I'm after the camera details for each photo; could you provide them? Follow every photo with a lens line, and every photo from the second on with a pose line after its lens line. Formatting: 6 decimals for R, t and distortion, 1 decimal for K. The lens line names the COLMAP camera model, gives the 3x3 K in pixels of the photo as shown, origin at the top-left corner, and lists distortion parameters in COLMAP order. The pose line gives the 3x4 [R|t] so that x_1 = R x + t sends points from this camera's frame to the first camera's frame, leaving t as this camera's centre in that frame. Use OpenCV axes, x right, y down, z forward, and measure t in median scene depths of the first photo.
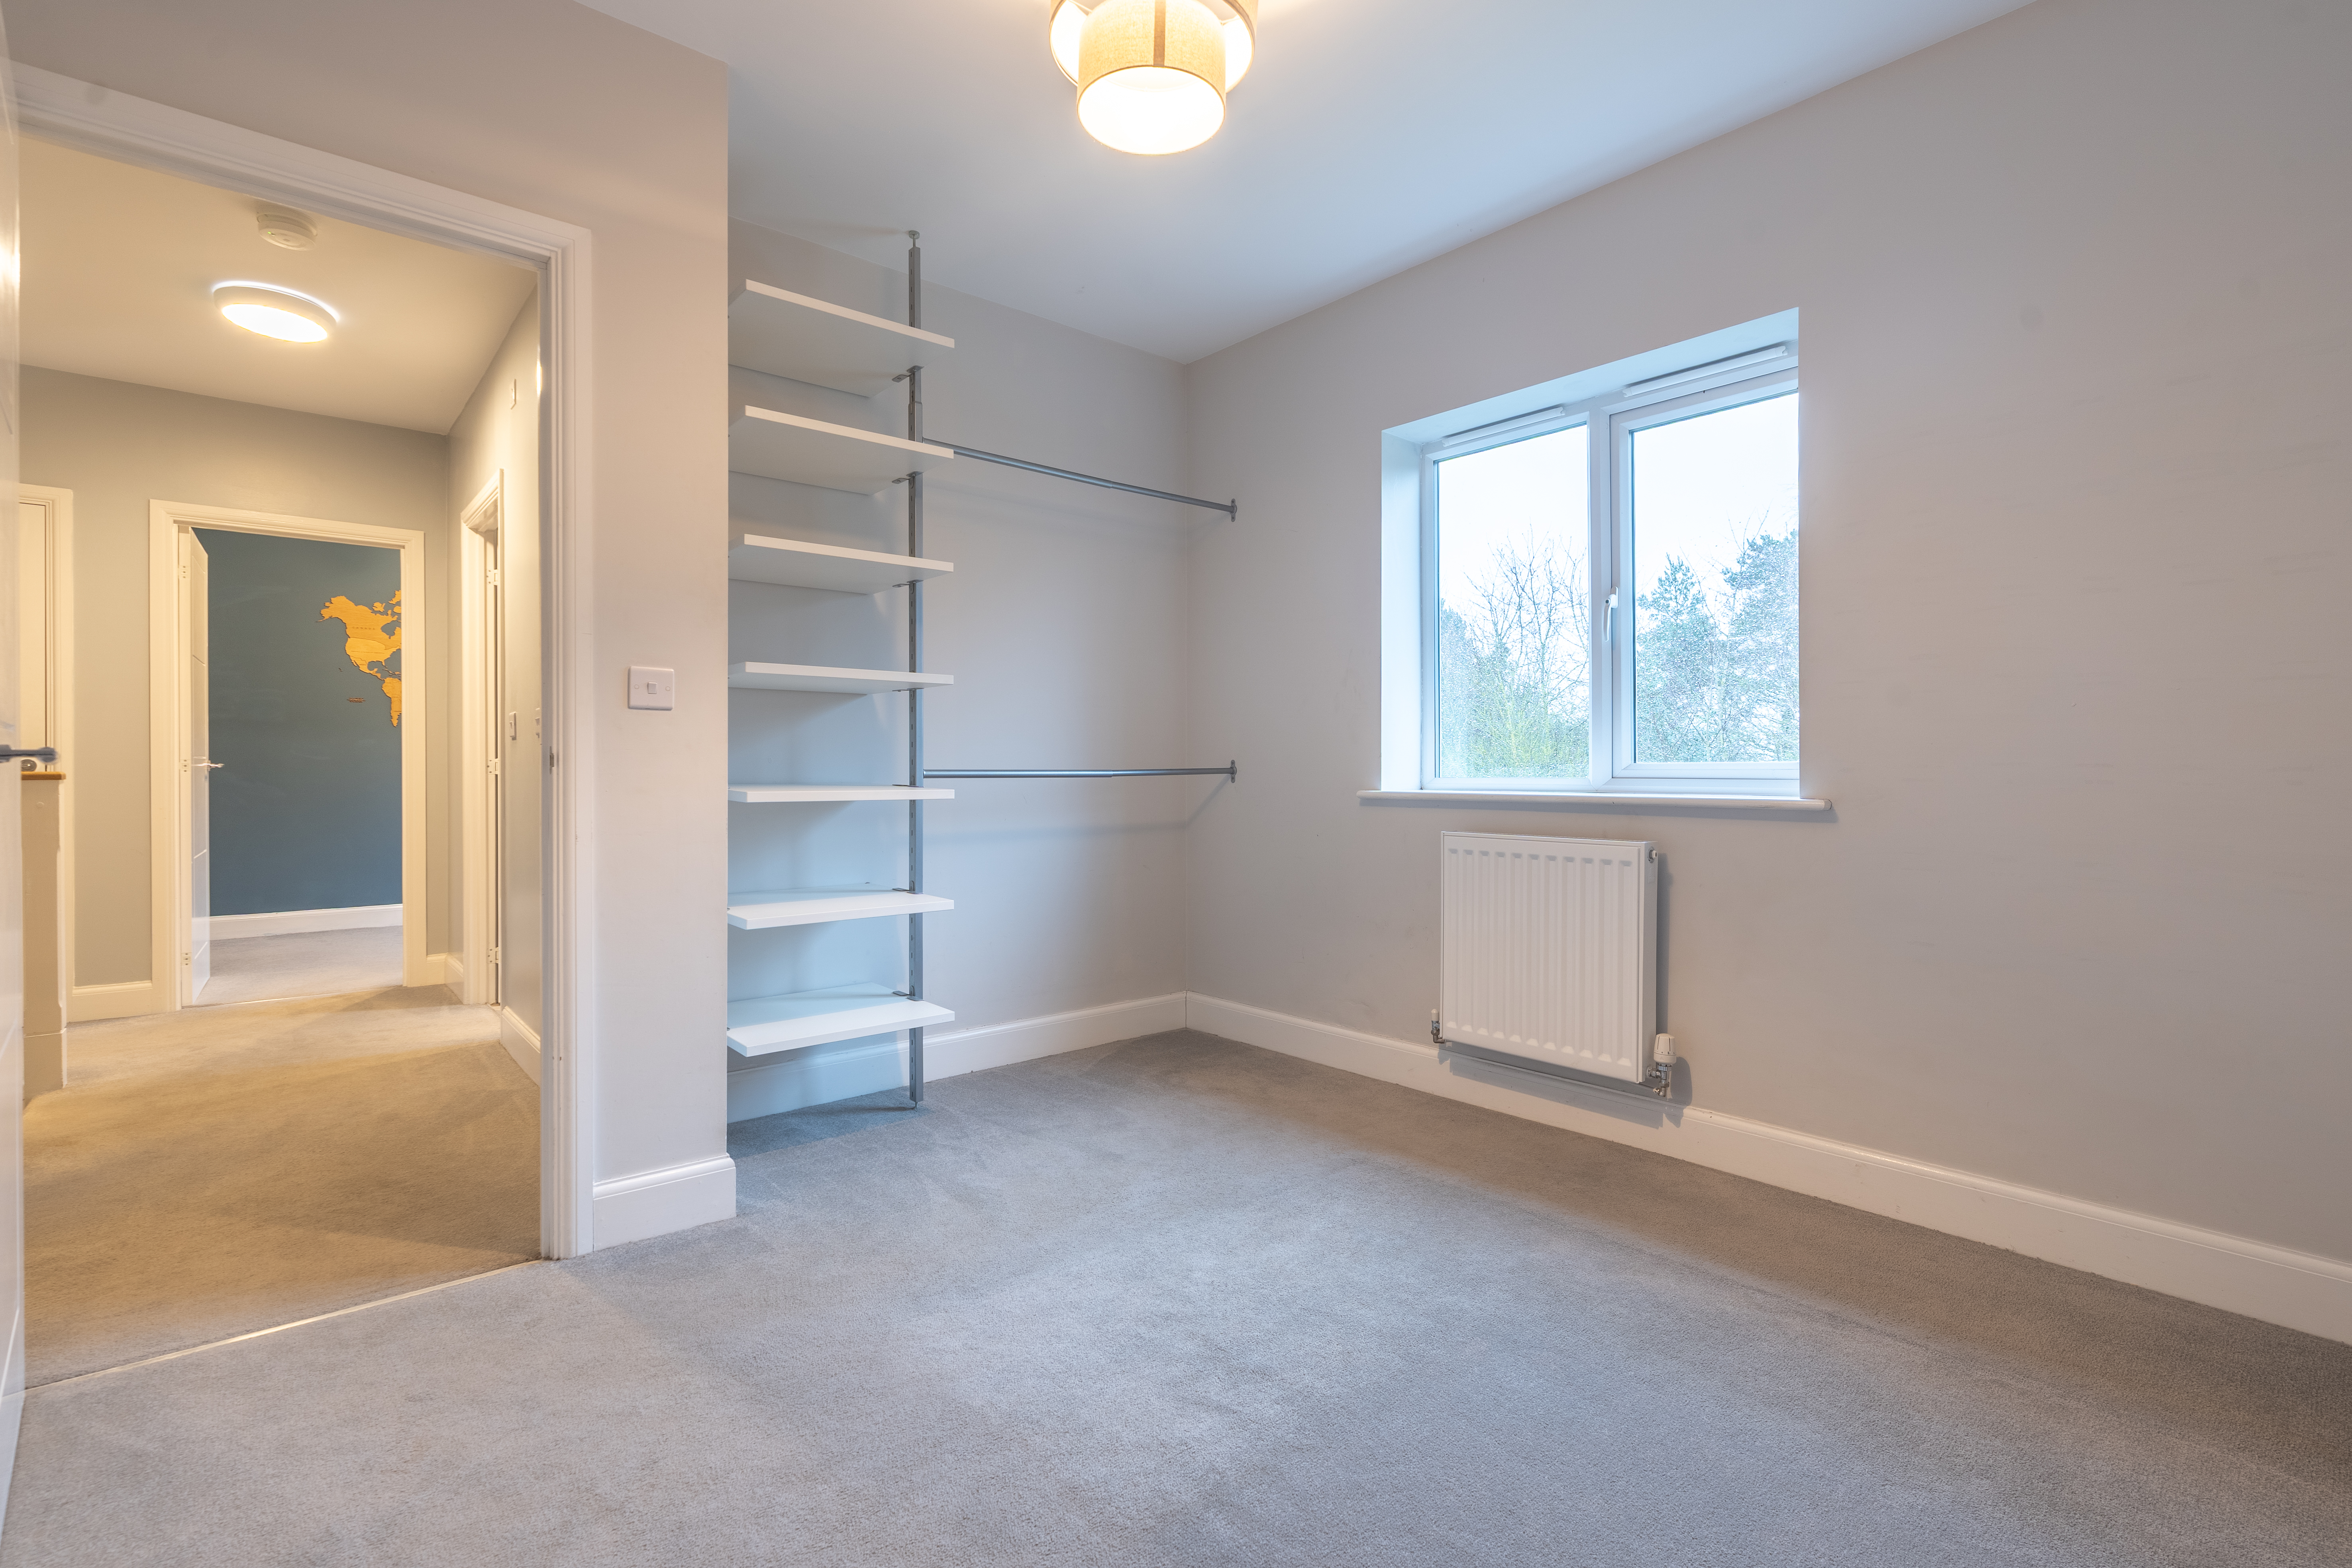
lens RADIAL K [[1065.6, 0, 1168.4], [0, 1065.6, 771.1], [0, 0, 1]] dist [-0.001868, 0.001249]
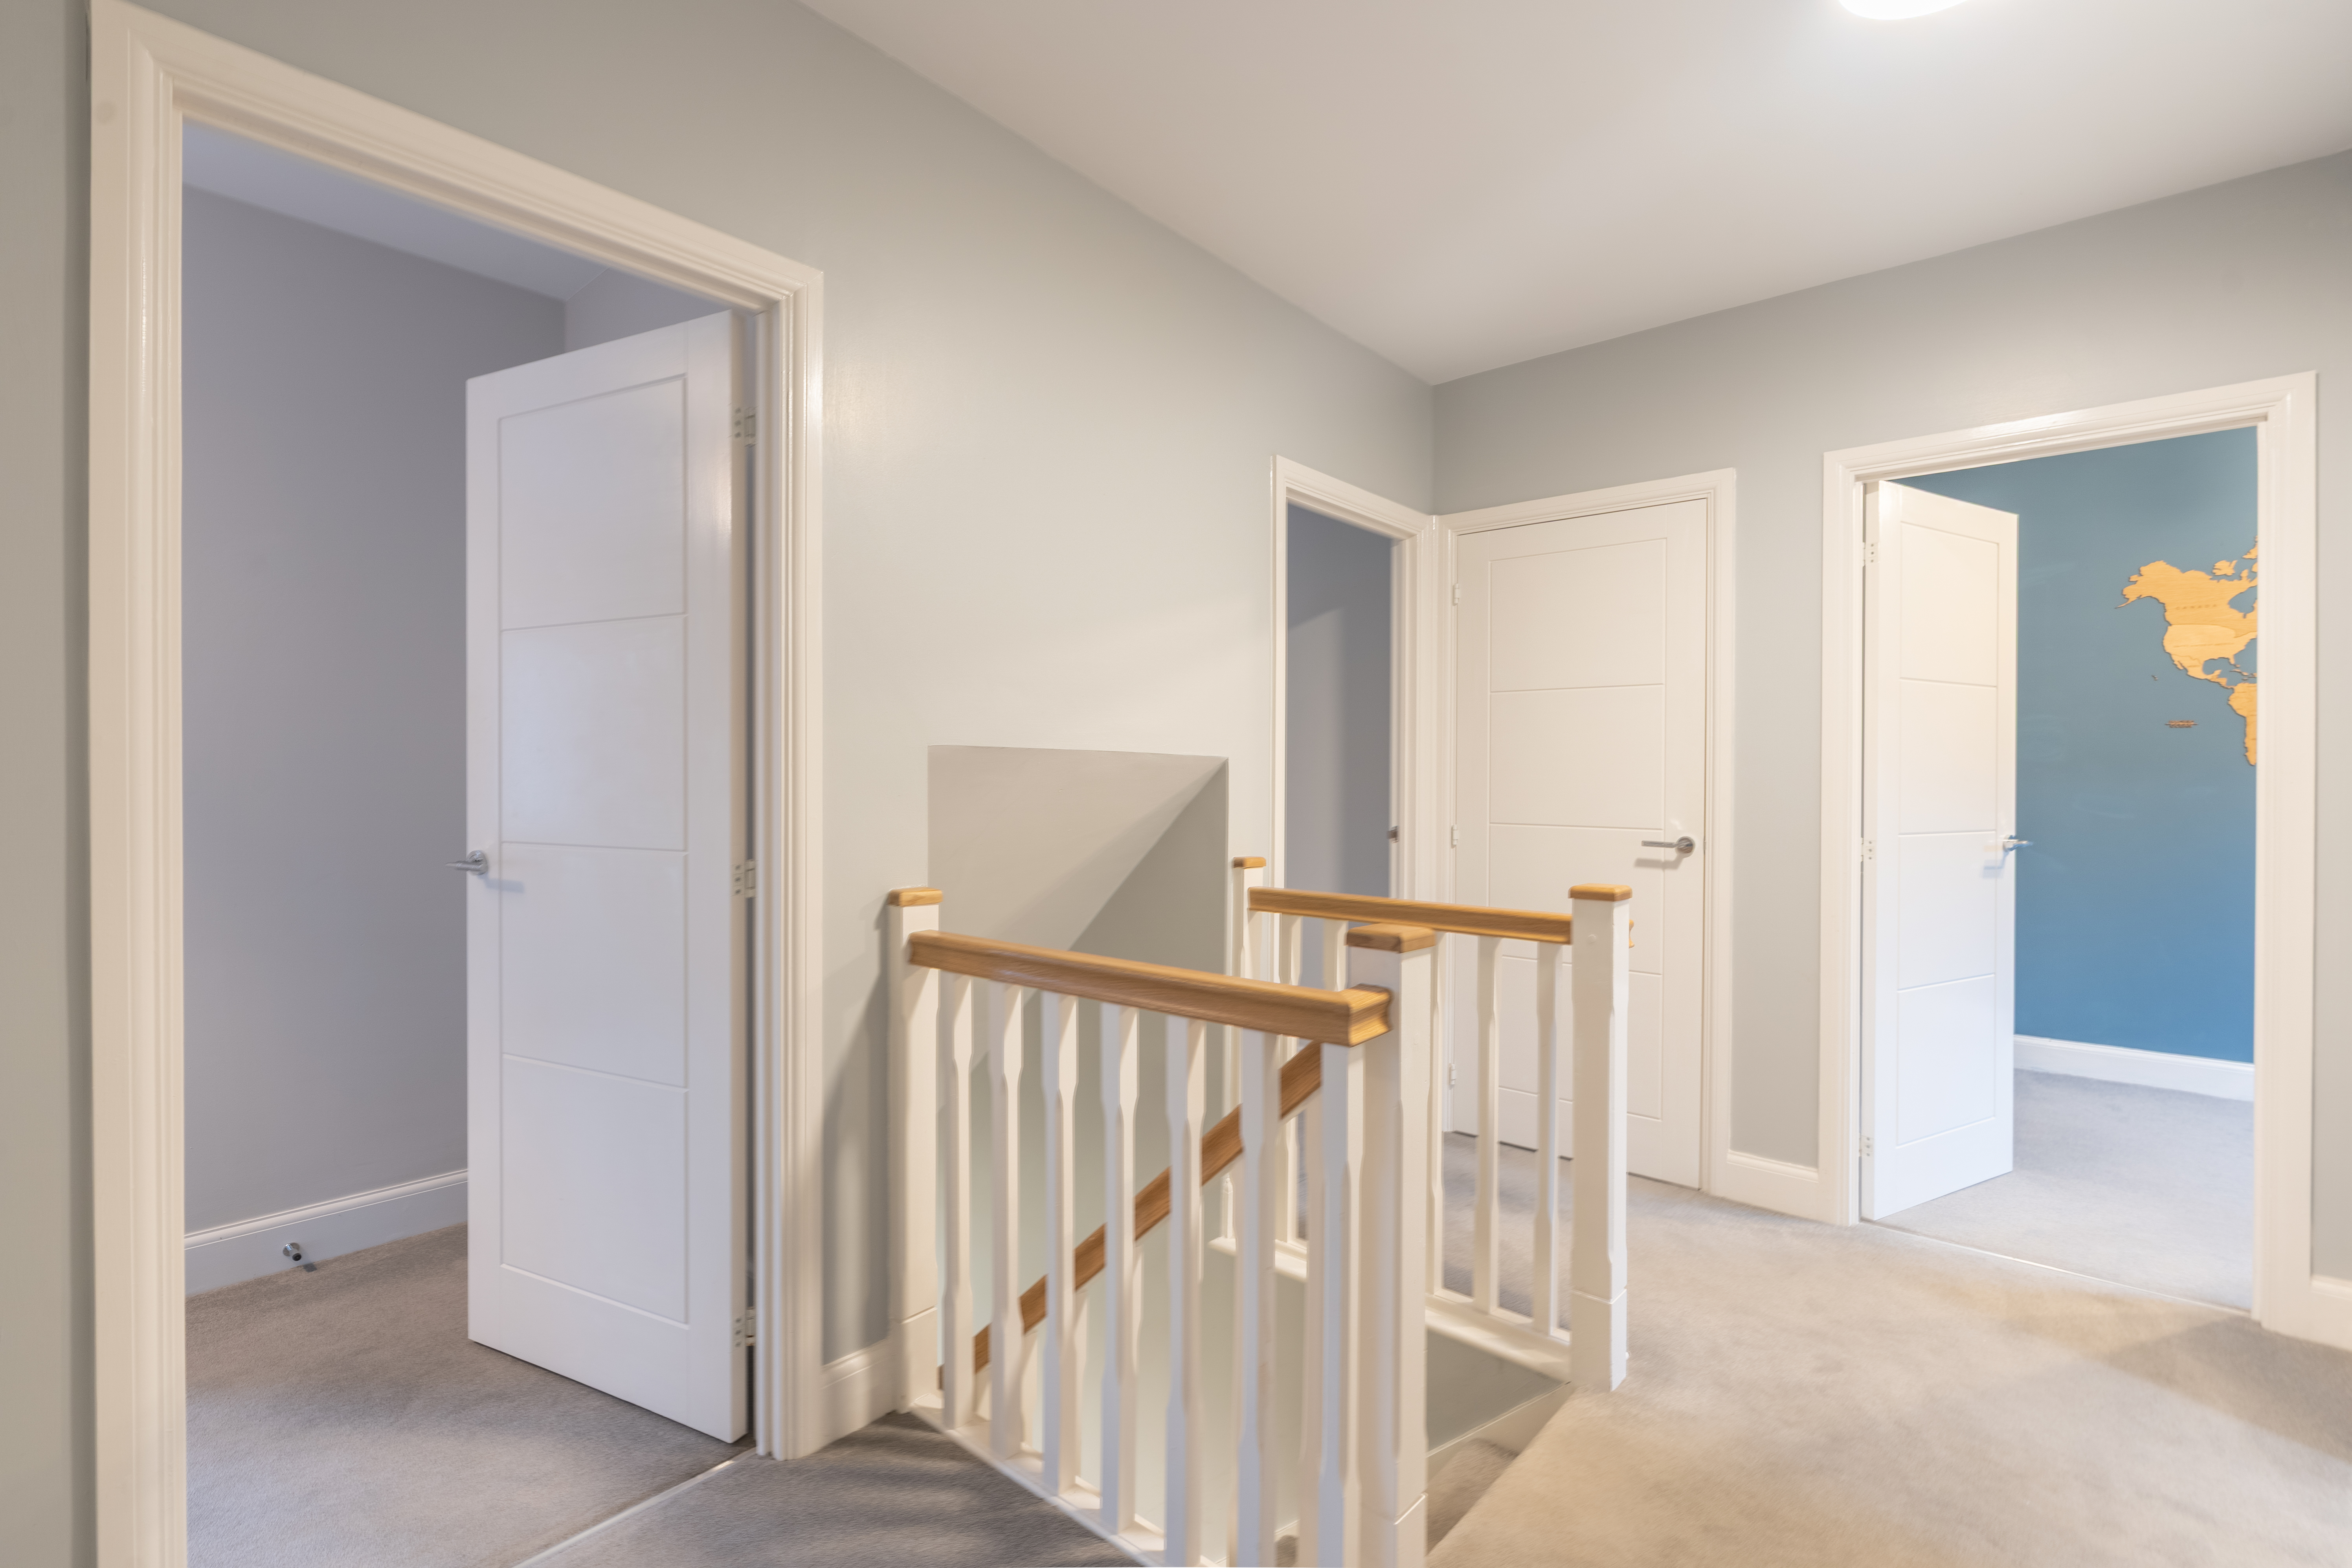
lens RADIAL K [[1065.5, 0, 1168.4], [0, 1065.5, 771.1], [0, 0, 1]] dist [-0.001868, 0.001249]
pose [[0.138224, 0.003530, -0.990395, -0.483866], [-0.011257, 0.999935, 0.001992, -0.071955], [0.990337, 0.010873, 0.138255, 0.695956]]
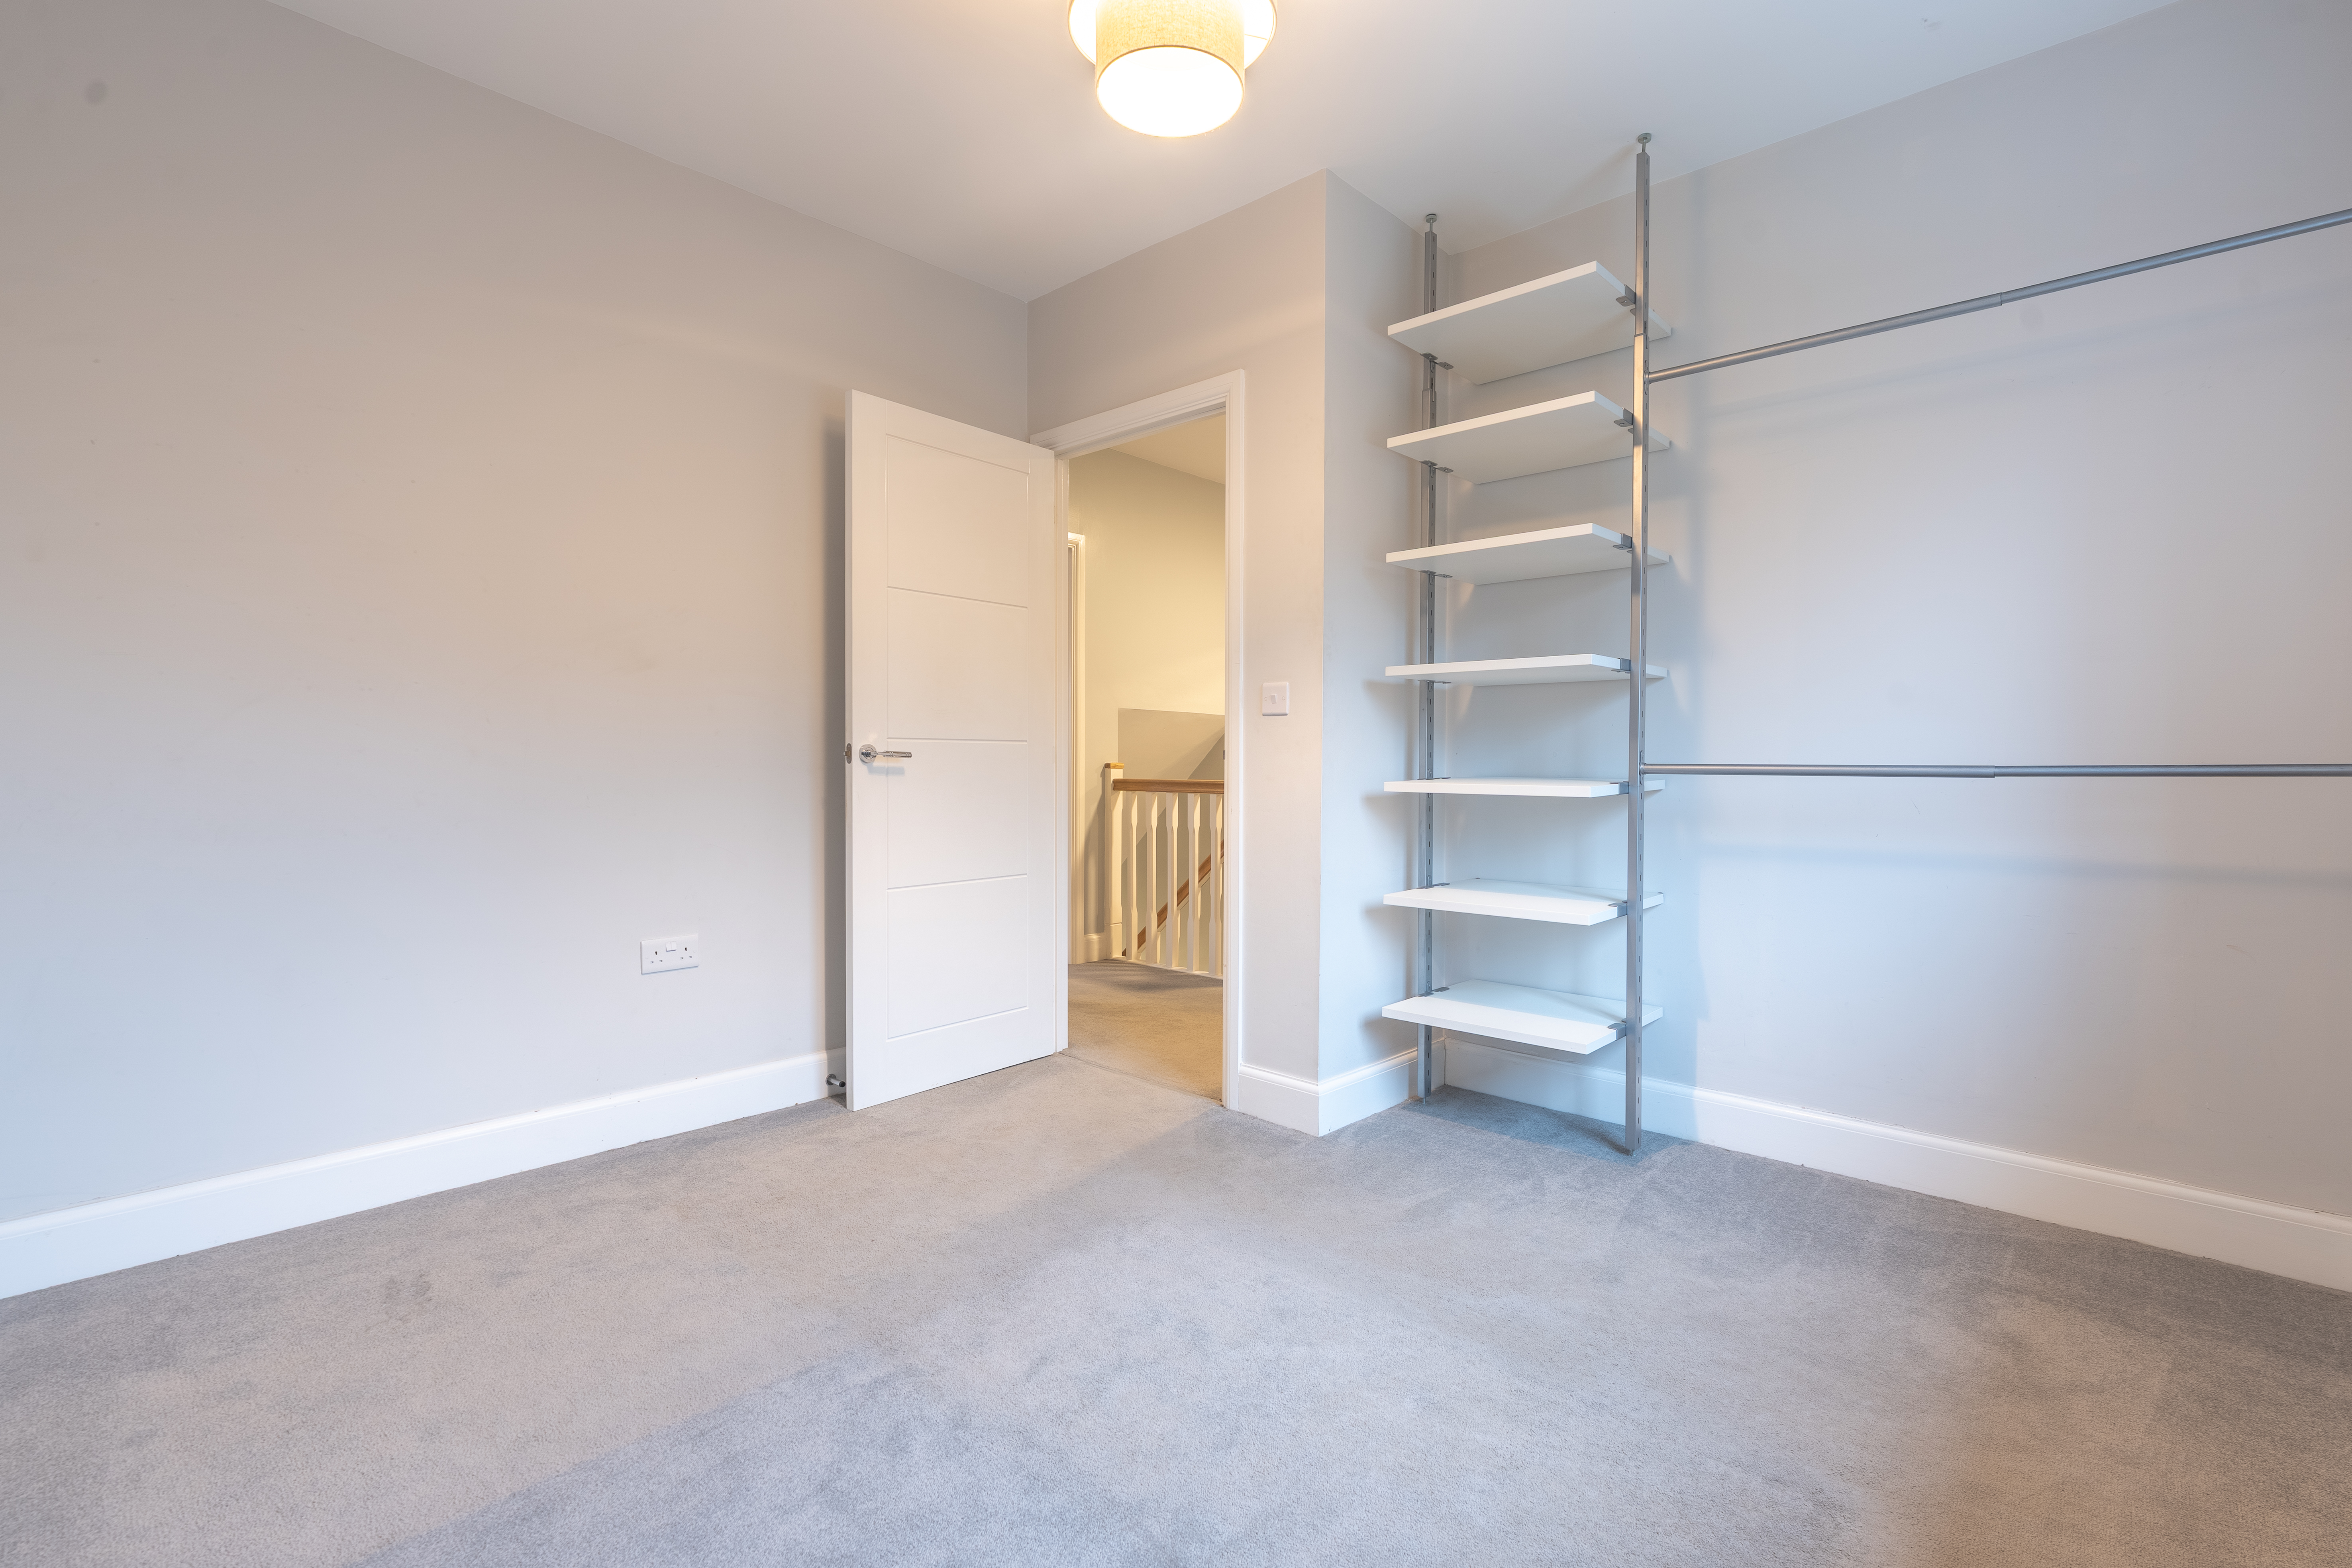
lens RADIAL K [[1065.6, 0, 1168.4], [0, 1065.6, 771.1], [0, 0, 1]] dist [-0.001868, 0.001249]
pose [[0.116251, 0.010063, -0.993169, 0.569939], [-0.006059, 0.999937, 0.009423, -0.001114], [0.993201, 0.004922, 0.116305, 0.522866]]
